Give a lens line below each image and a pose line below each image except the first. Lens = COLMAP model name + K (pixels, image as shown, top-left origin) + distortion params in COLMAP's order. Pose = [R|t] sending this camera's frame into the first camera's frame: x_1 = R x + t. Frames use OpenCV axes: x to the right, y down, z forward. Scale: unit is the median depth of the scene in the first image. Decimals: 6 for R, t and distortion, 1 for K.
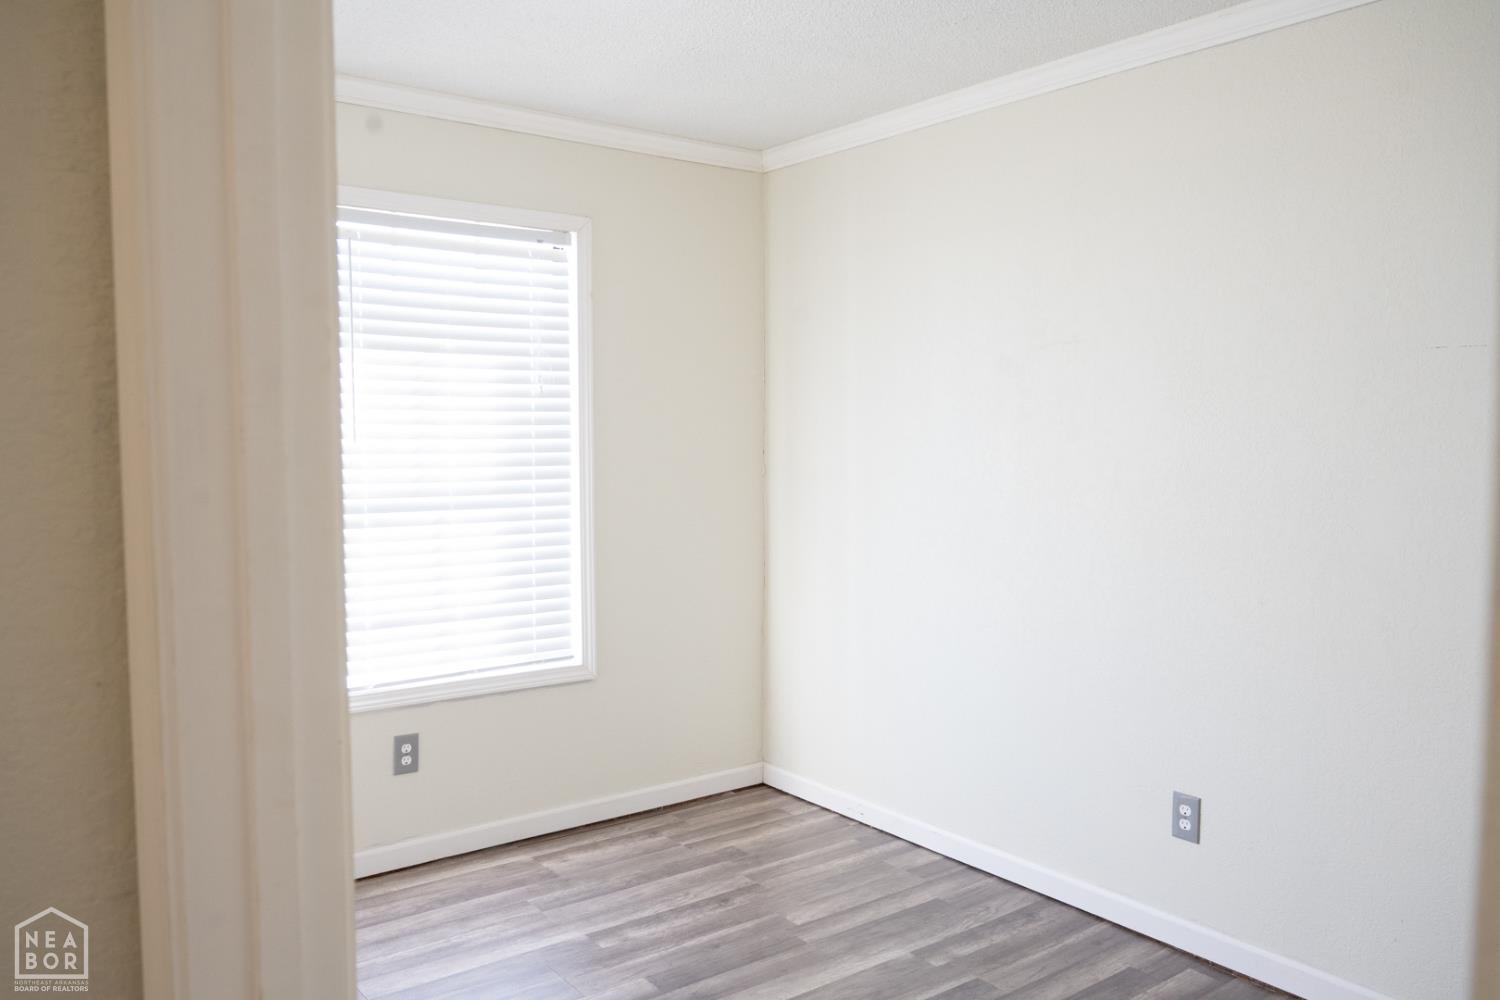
lens RADIAL K [[1152.3, 0, 750.0], [0, 1152.3, 500.0], [0, 0, 1]] dist [-0.000966, -0.001020]
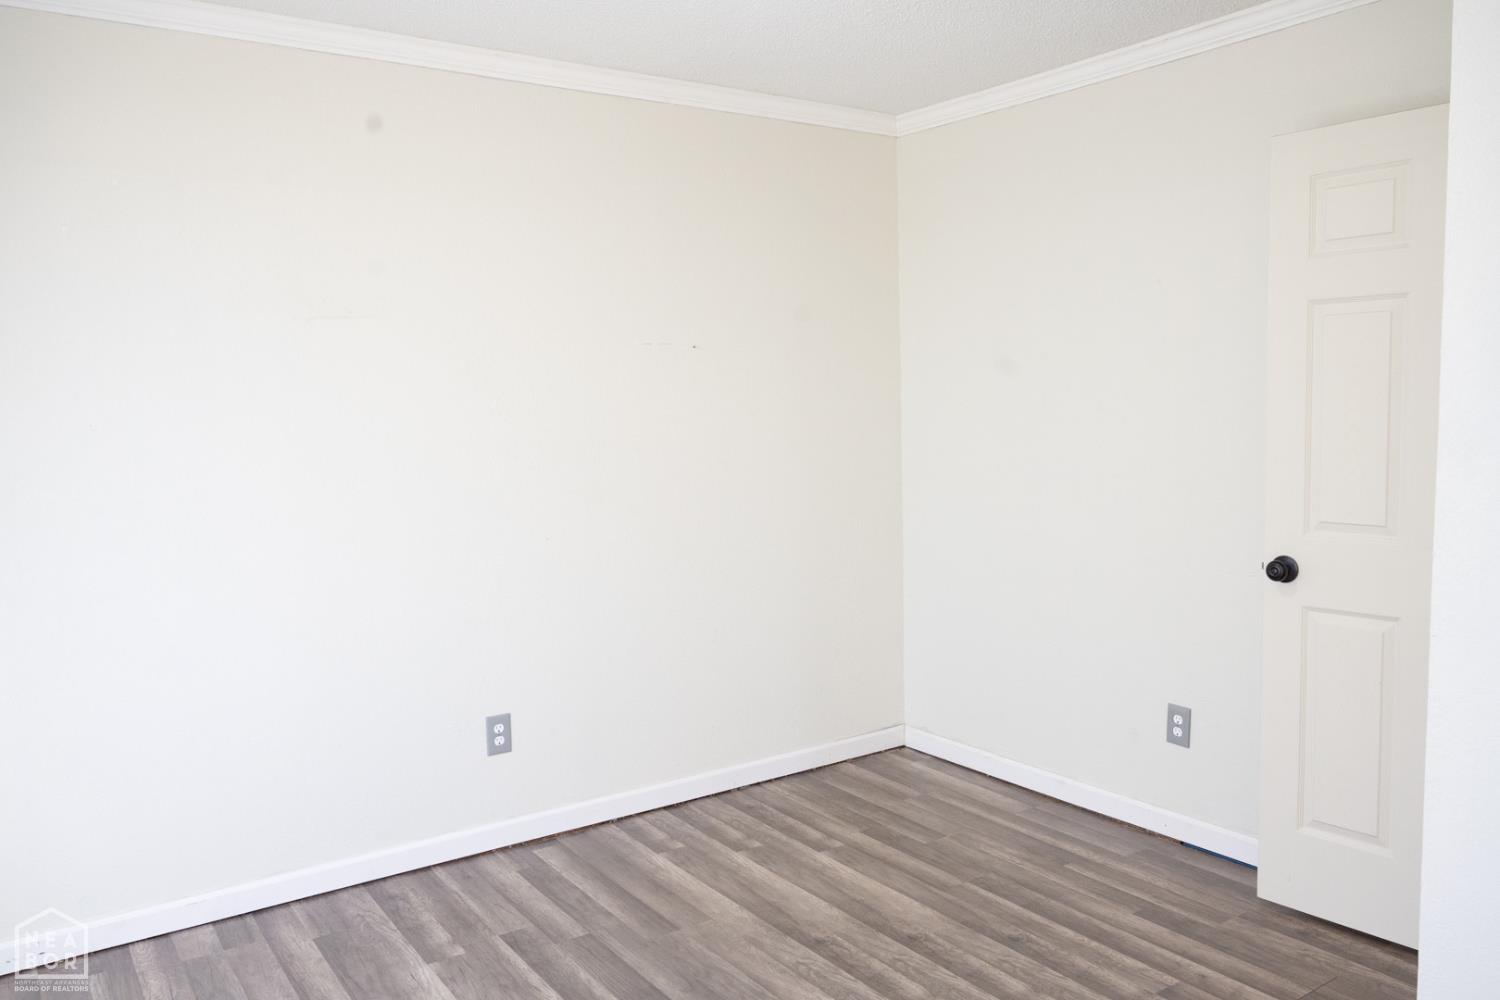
lens RADIAL K [[1152.3, 0, 750.0], [0, 1152.3, 500.0], [0, 0, 1]] dist [-0.000966, -0.001020]
pose [[0.052376, -0.097099, 0.993896, -0.715499], [0.087165, 0.991908, 0.092311, -0.046907], [-0.994816, 0.081798, 0.060416, 0.619188]]
